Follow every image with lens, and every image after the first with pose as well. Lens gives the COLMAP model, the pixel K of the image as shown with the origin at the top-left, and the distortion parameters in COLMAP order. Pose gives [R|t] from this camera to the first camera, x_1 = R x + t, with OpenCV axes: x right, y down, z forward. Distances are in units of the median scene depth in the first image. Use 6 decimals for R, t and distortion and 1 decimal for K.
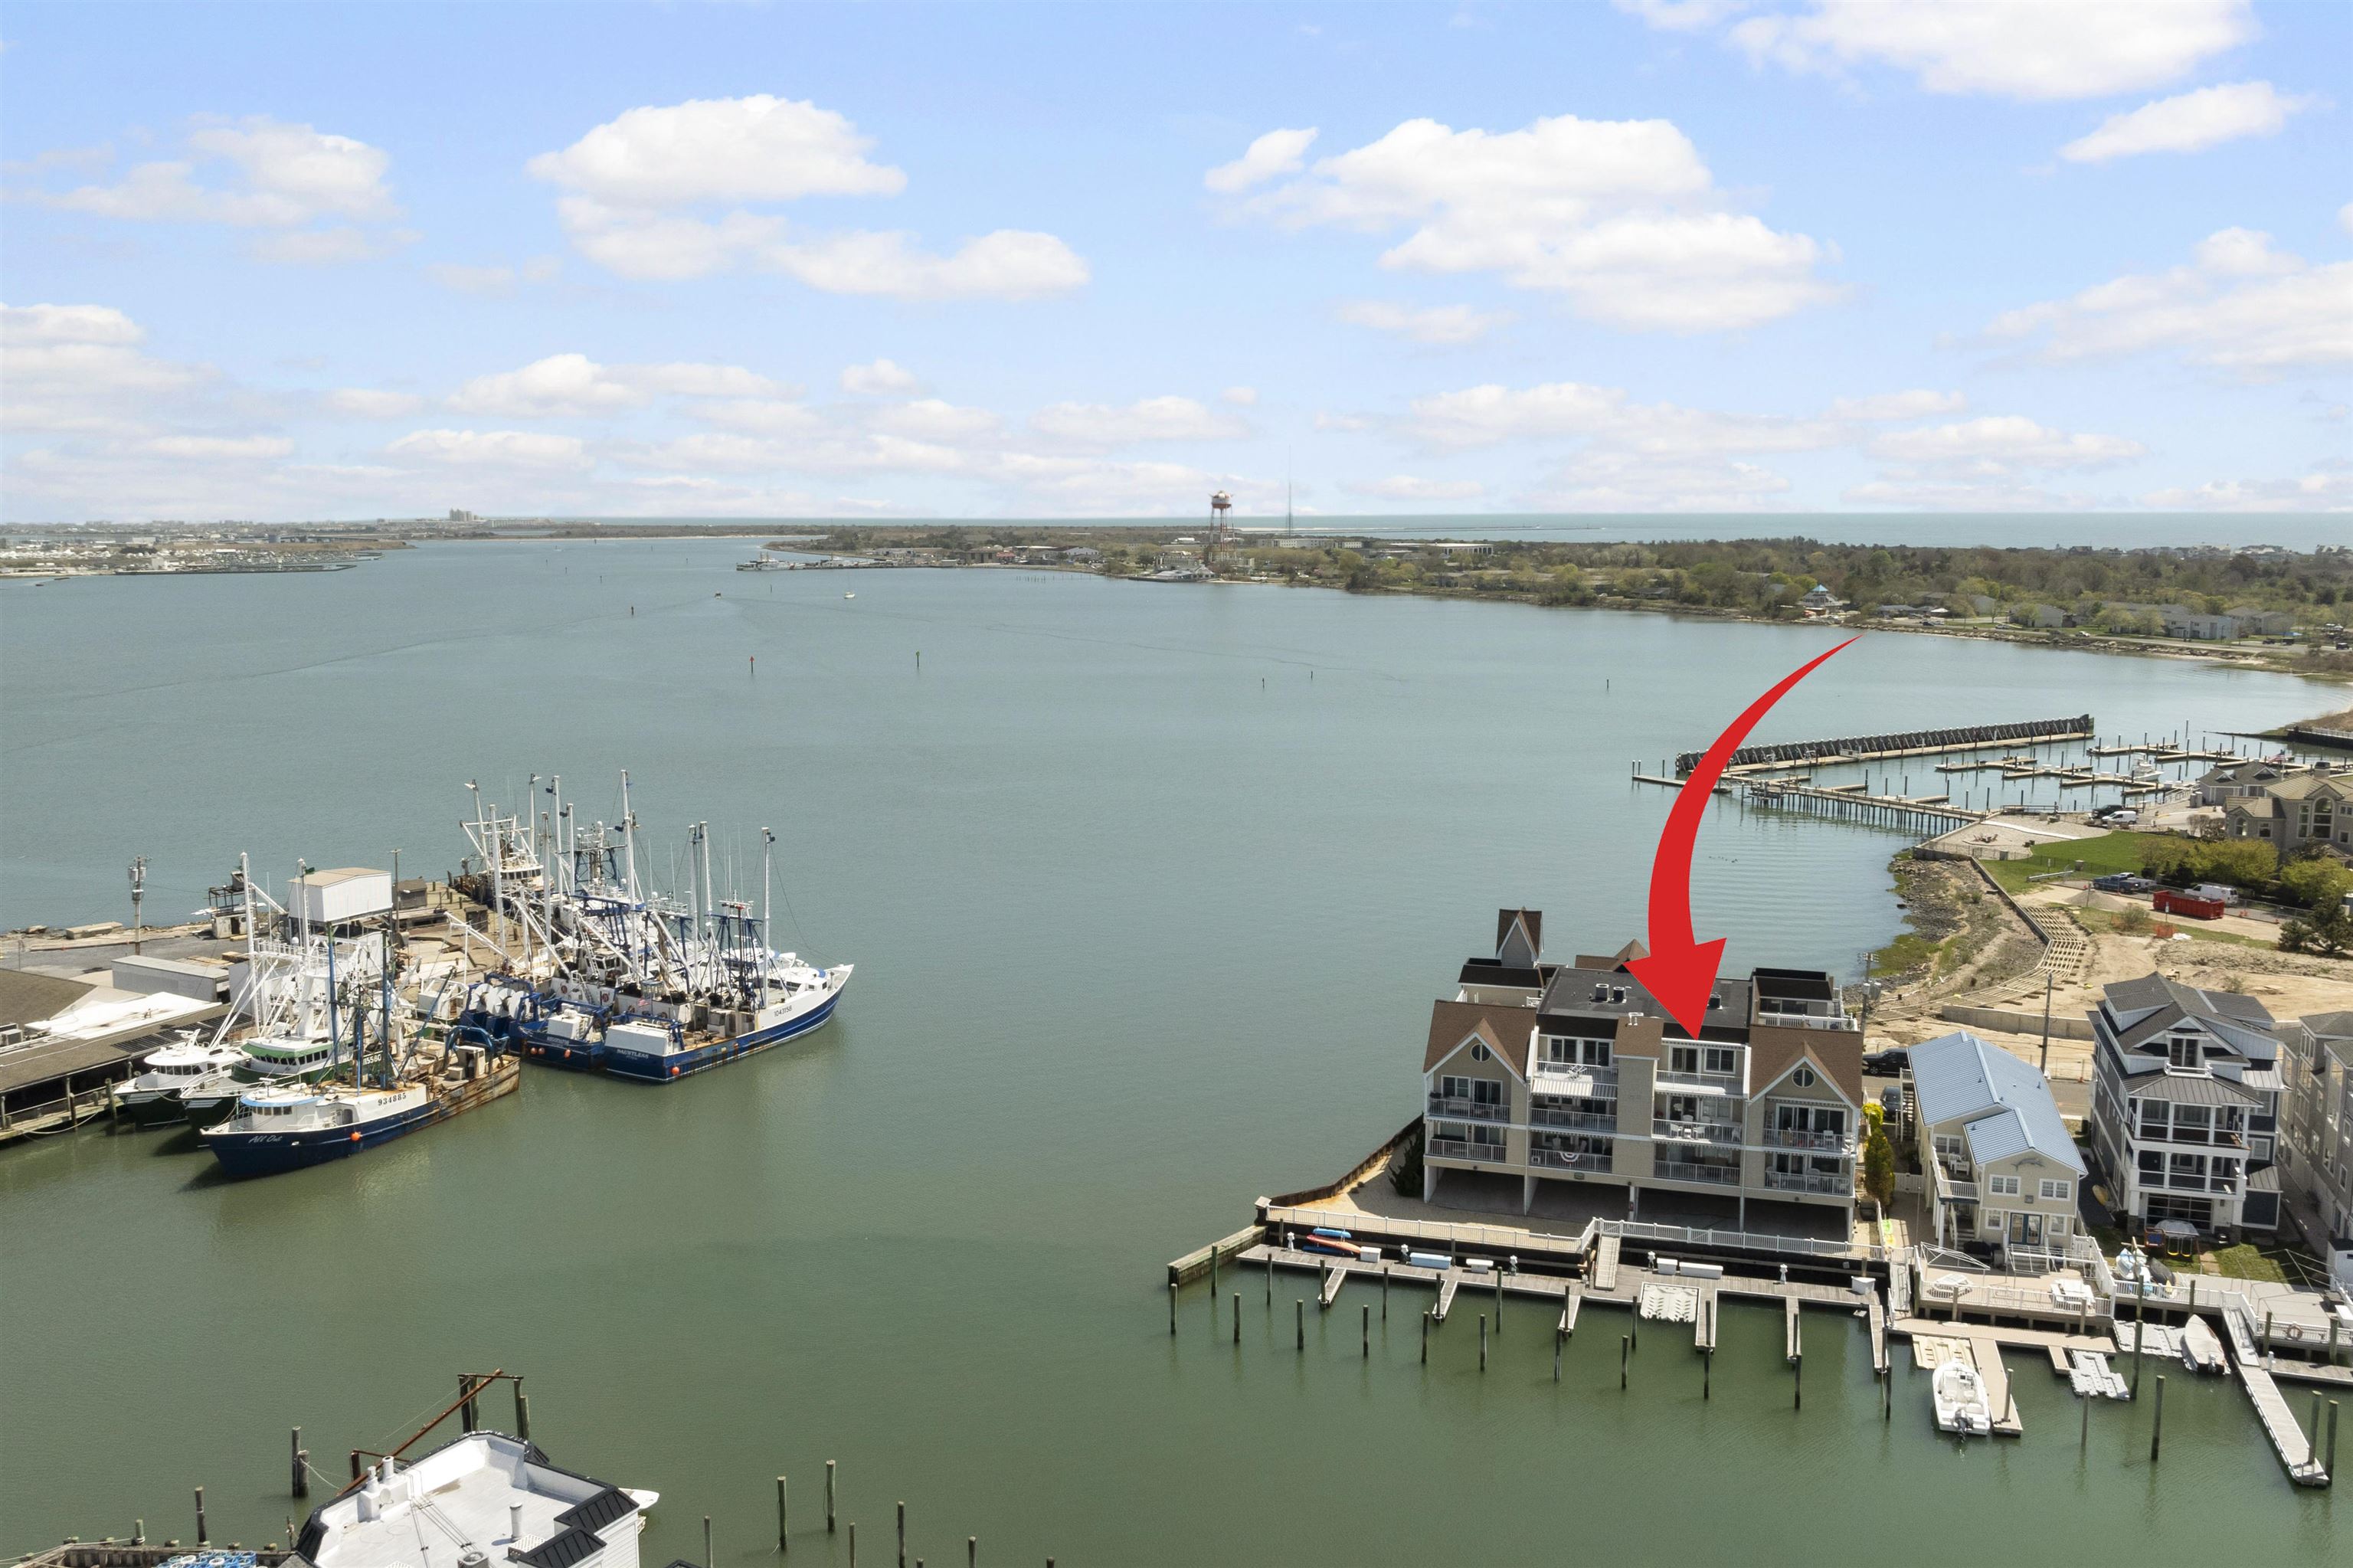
lens RADIAL K [[1972.5, 0, 1159.2], [0, 1972.5, 794.5], [0, 0, 1]] dist [-0.004235, -0.041084]
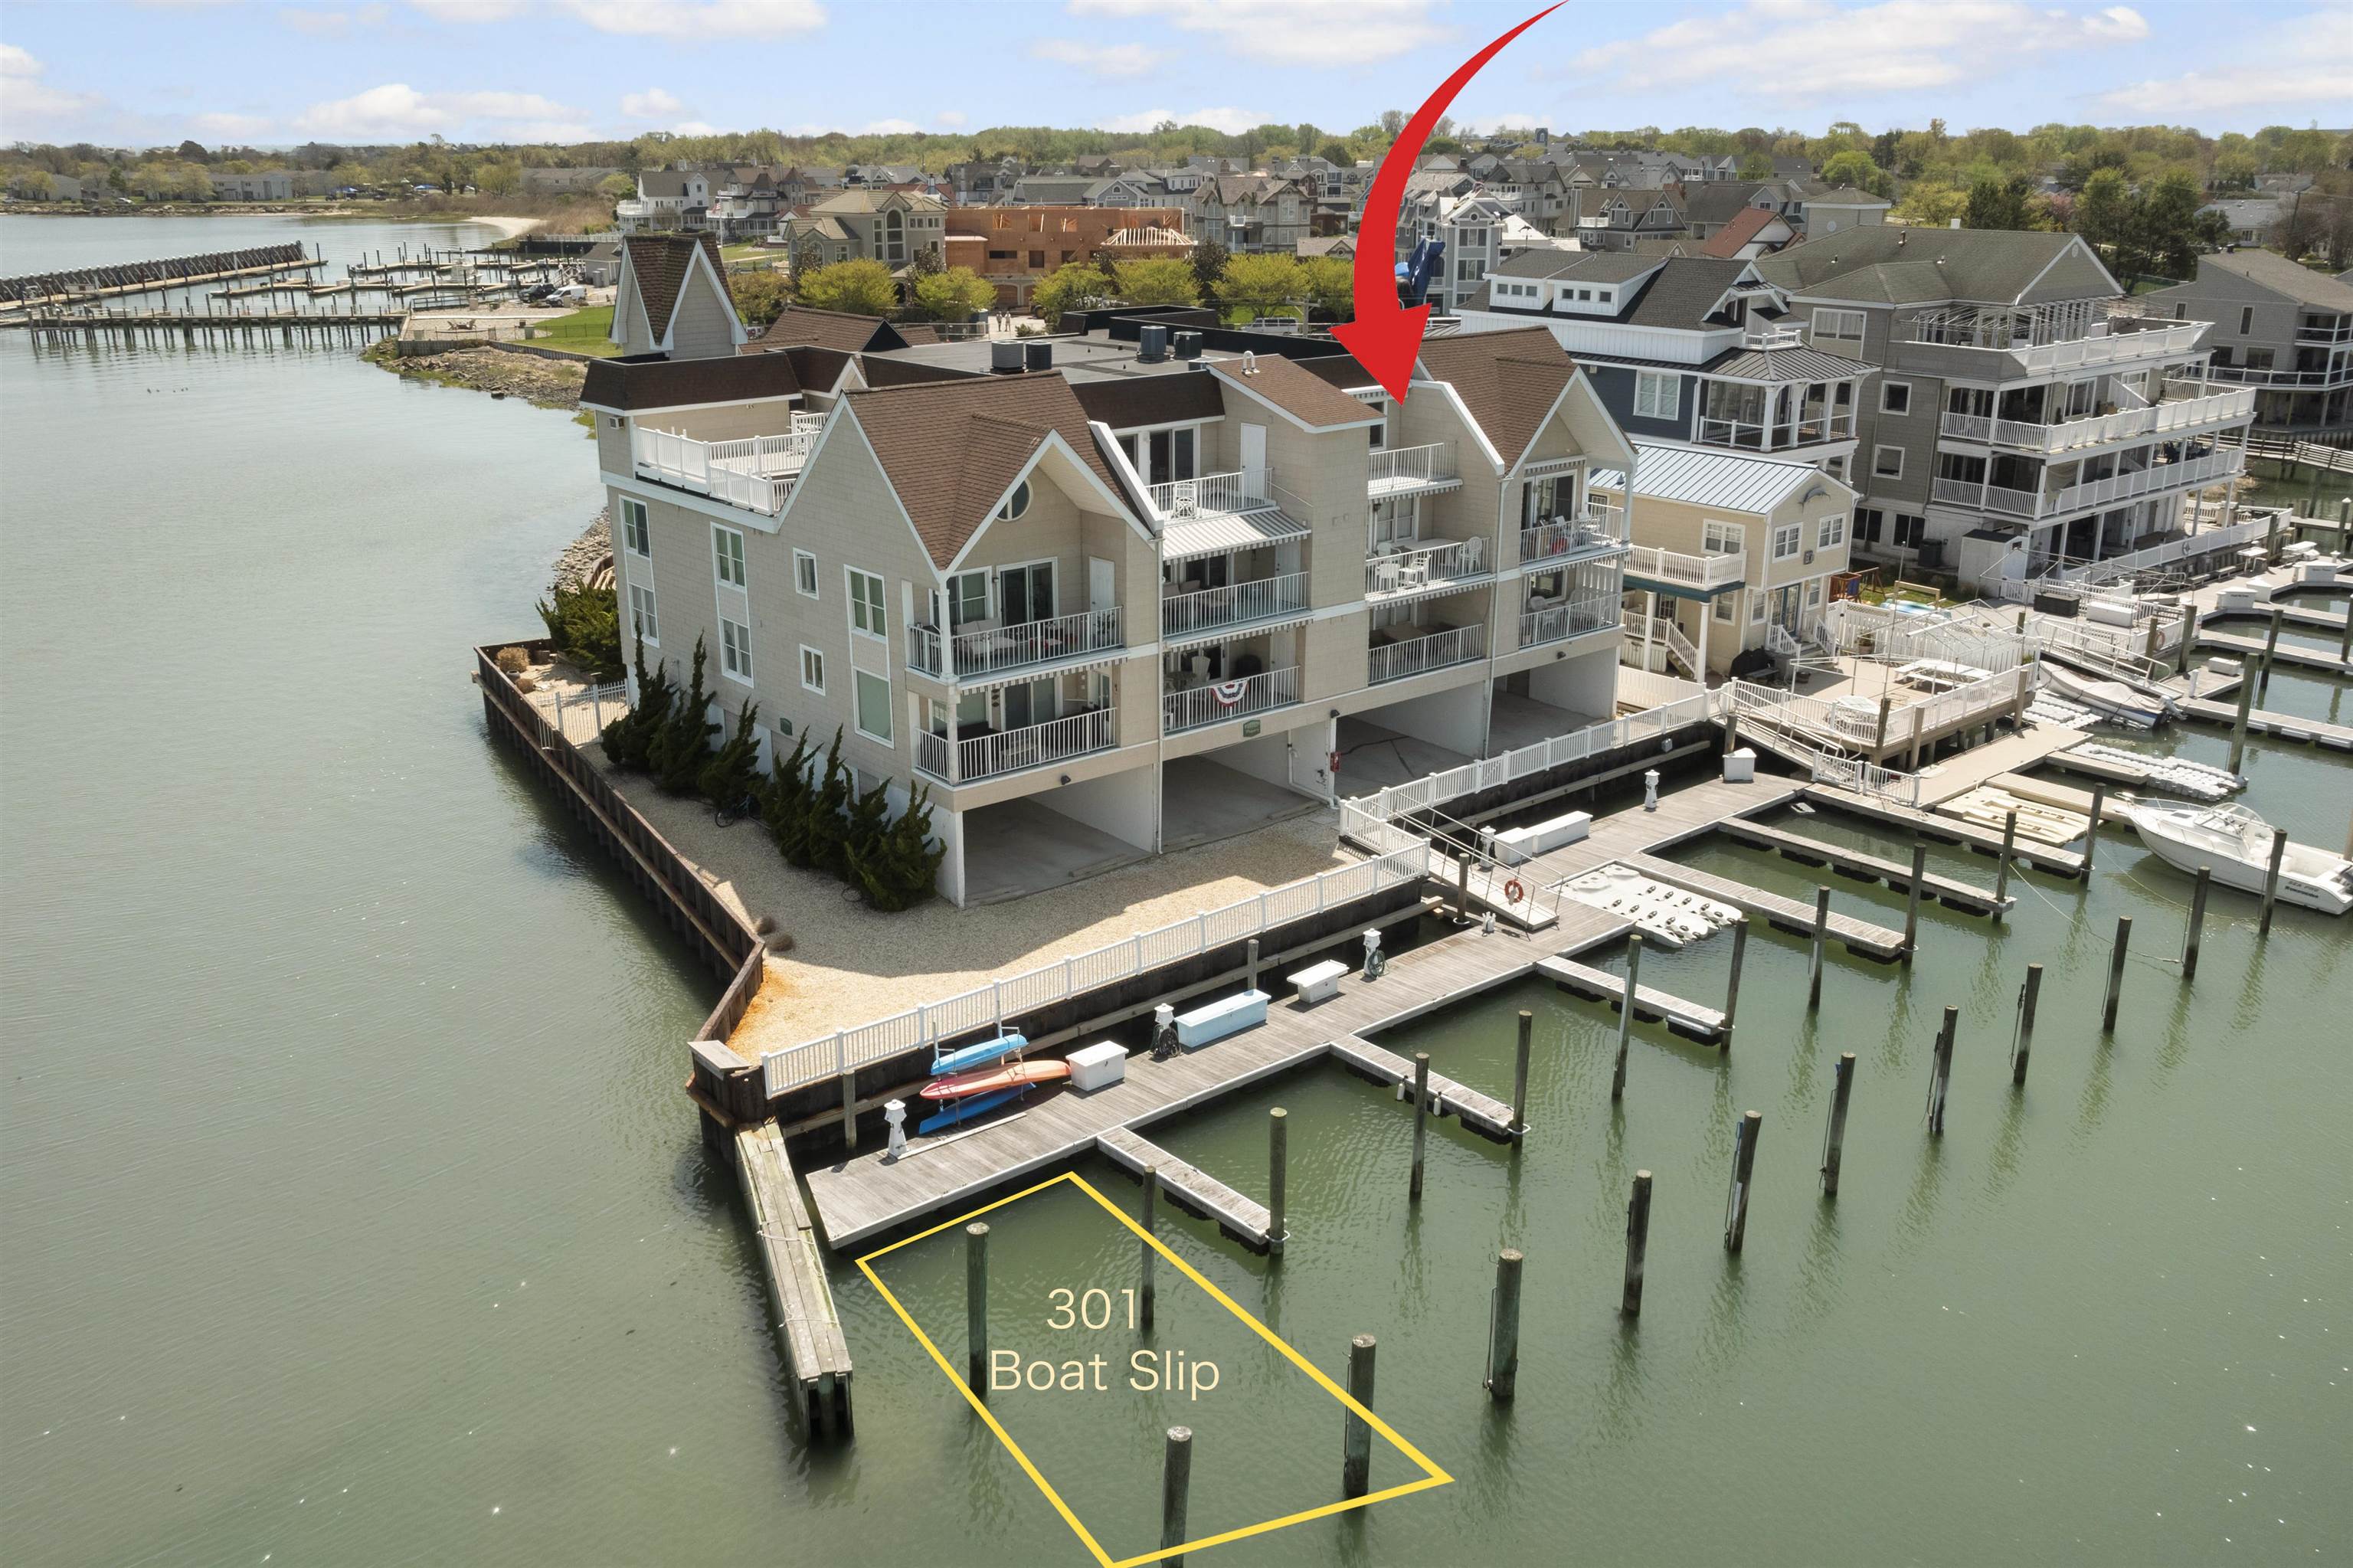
lens RADIAL K [[1972.5, 0, 1168.5], [0, 1972.5, 785.7], [0, 0, 1]] dist [-0.004235, -0.041084]
pose [[0.540433, -0.265391, 0.798436, -0.152901], [0.124014, 0.963713, 0.236387, 0.099918], [-0.832197, -0.028734, 0.553735, 0.774457]]
